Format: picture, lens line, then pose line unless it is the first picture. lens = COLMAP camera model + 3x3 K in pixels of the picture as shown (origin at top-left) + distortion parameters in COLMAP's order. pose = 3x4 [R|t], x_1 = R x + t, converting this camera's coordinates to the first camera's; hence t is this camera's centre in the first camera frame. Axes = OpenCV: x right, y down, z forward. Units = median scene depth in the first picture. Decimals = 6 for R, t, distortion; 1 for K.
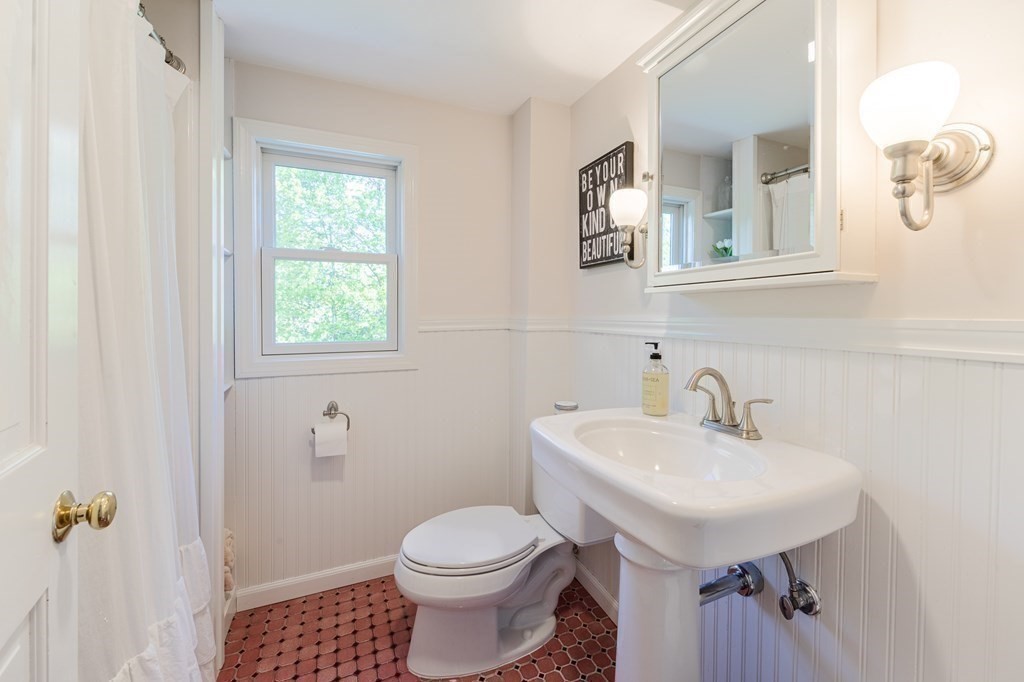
lens RADIAL K [[407.9, 0, 508.9], [0, 407.9, 320.9], [0, 0, 1]] dist [-0.001144, 0.000810]
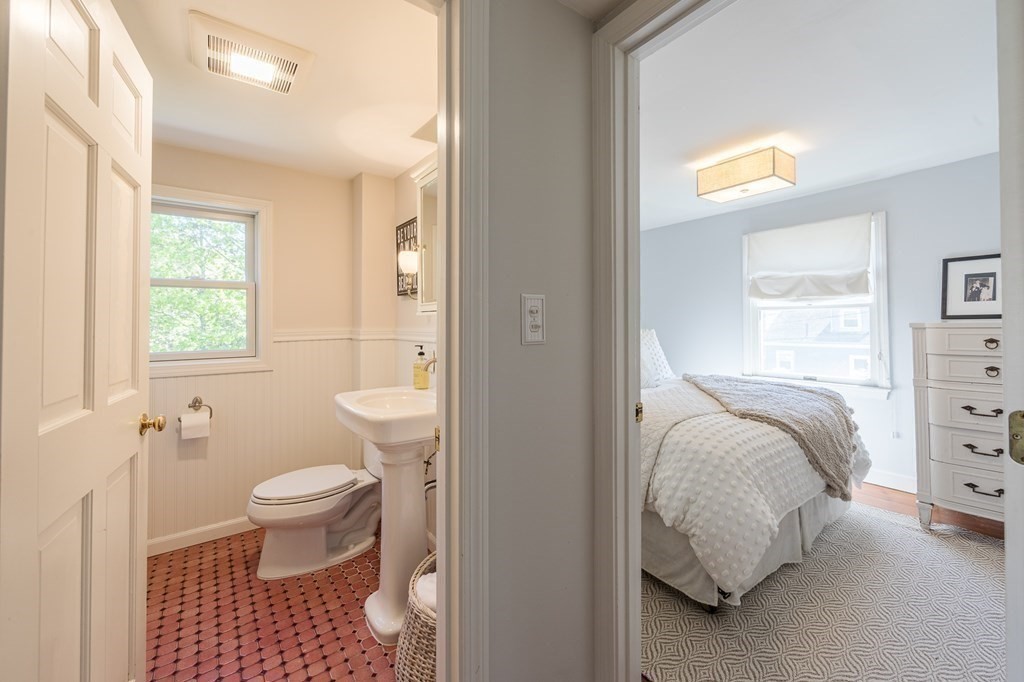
lens RADIAL K [[407.9, 0, 515.9], [0, 407.9, 320.5], [0, 0, 1]] dist [-0.001144, 0.000810]
pose [[0.969344, -0.008463, 0.245563, 0.246829], [0.013149, 0.999761, -0.017450, -0.010901], [-0.245356, 0.020144, 0.969224, -0.538217]]
